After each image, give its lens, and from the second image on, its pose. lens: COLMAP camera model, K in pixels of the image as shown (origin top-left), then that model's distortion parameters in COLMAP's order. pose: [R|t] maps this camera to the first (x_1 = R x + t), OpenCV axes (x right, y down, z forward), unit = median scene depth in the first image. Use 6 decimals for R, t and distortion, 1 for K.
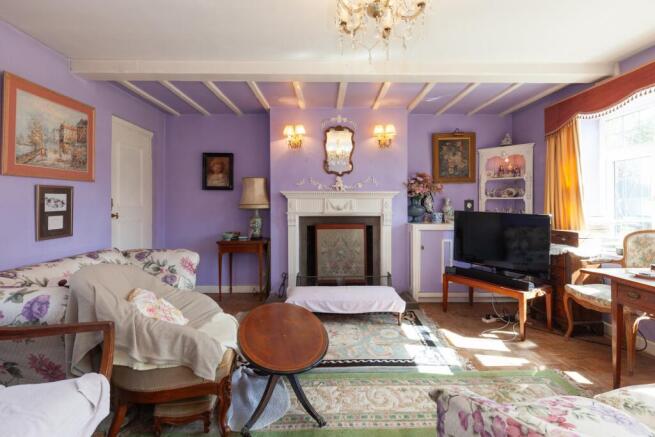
lens RADIAL K [[303.4, 0, 340.3], [0, 303.4, 205.2], [0, 0, 1]] dist [-0.000278, -0.000063]
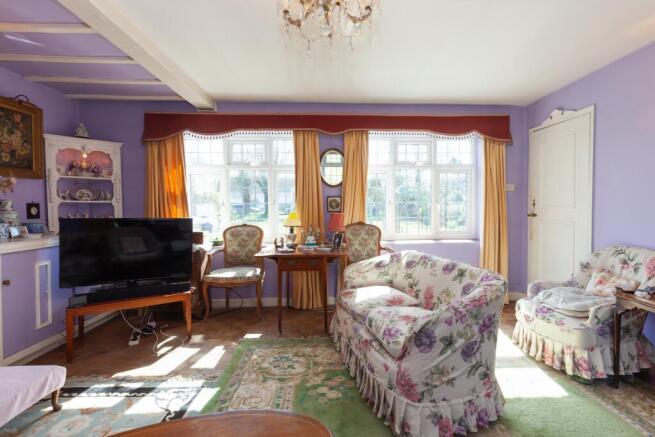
lens RADIAL K [[305.2, 0, 327.5], [0, 305.2, 218.5], [0, 0, 1]] dist [0.003832, 0.000219]
pose [[0.017523, -0.037088, 0.999158, -0.367262], [0.008014, 0.999285, 0.036952, -0.003319], [-0.999814, 0.007360, 0.017808, 0.420886]]
